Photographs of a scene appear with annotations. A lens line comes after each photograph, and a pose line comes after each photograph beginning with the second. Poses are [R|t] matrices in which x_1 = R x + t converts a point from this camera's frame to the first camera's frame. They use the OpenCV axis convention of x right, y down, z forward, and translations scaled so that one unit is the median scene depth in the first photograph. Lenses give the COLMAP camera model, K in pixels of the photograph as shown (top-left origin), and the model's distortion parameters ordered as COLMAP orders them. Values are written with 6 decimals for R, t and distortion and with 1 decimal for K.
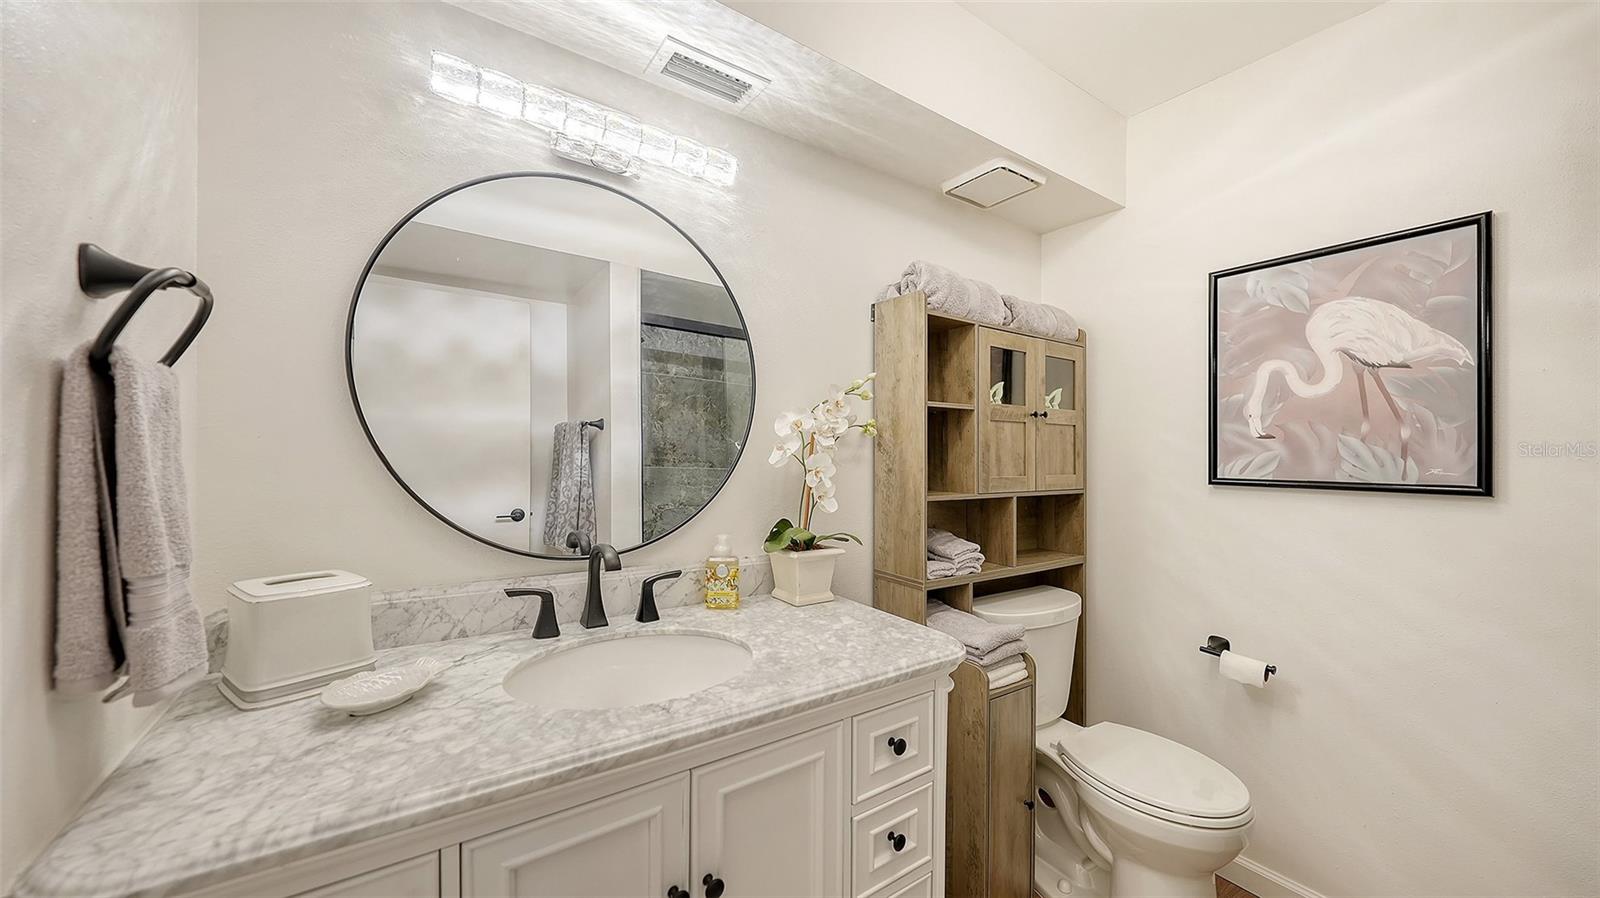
lens RADIAL K [[561.5, 0, 791.7], [0, 561.5, 445.4], [0, 0, 1]] dist [-0.005528, -0.000078]
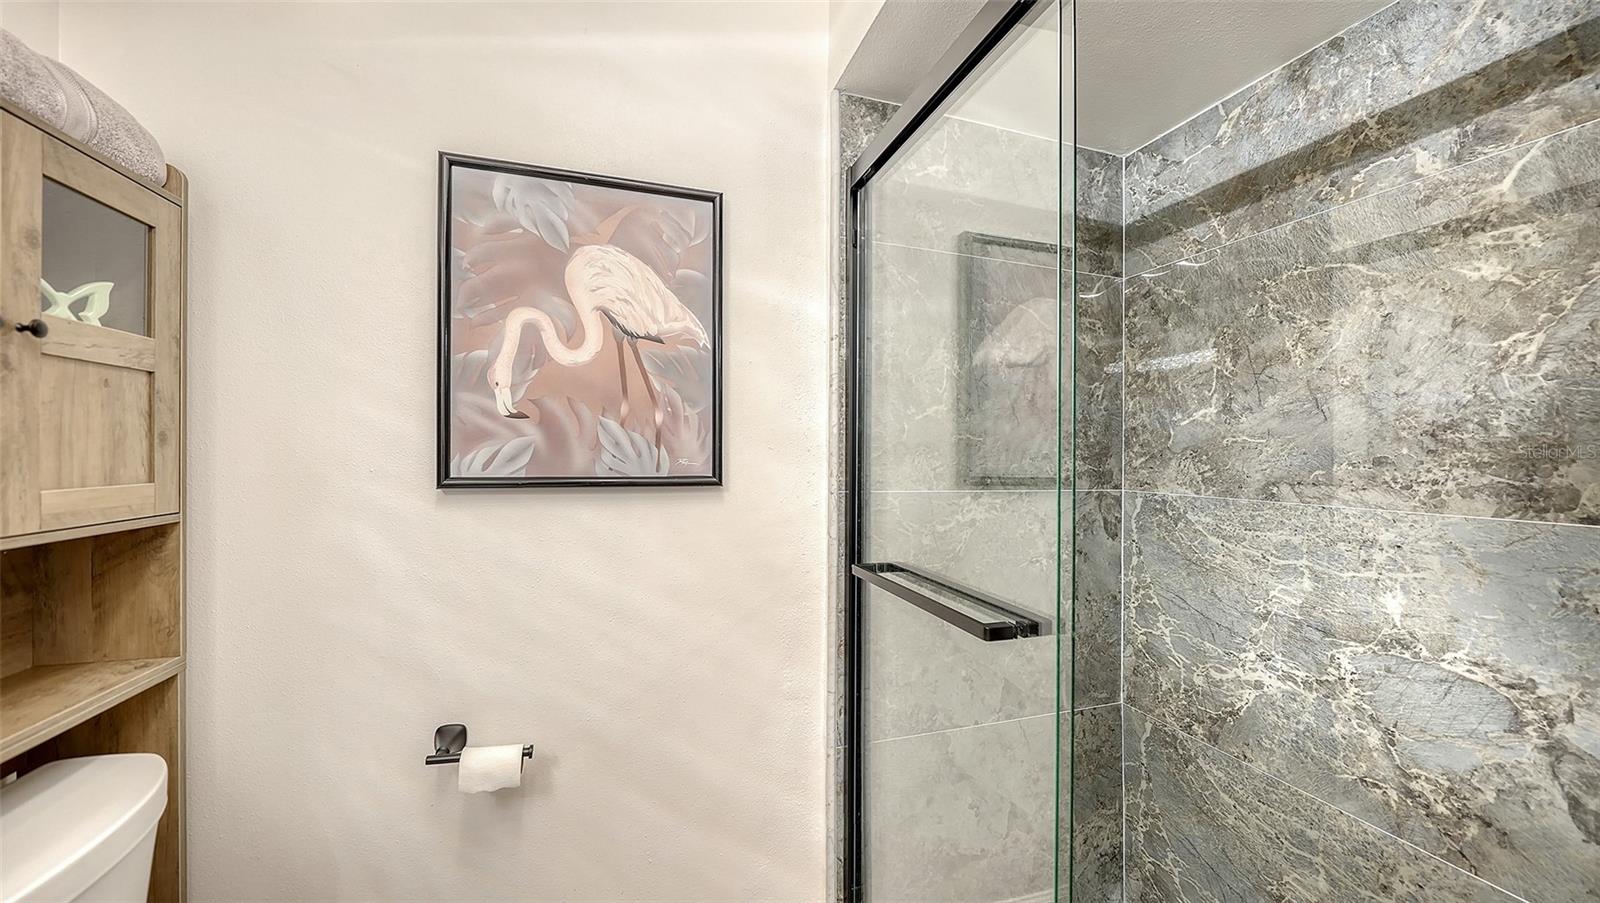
lens RADIAL K [[569.0, 0, 800.0], [0, 569.0, 451.5], [0, 0, 1]] dist [-0.009030, -0.000105]
pose [[0.275959, -0.013274, 0.961078, 0.269394], [-0.025431, 0.999454, 0.021107, 0.005503], [-0.960833, -0.030266, 0.275471, 0.472770]]
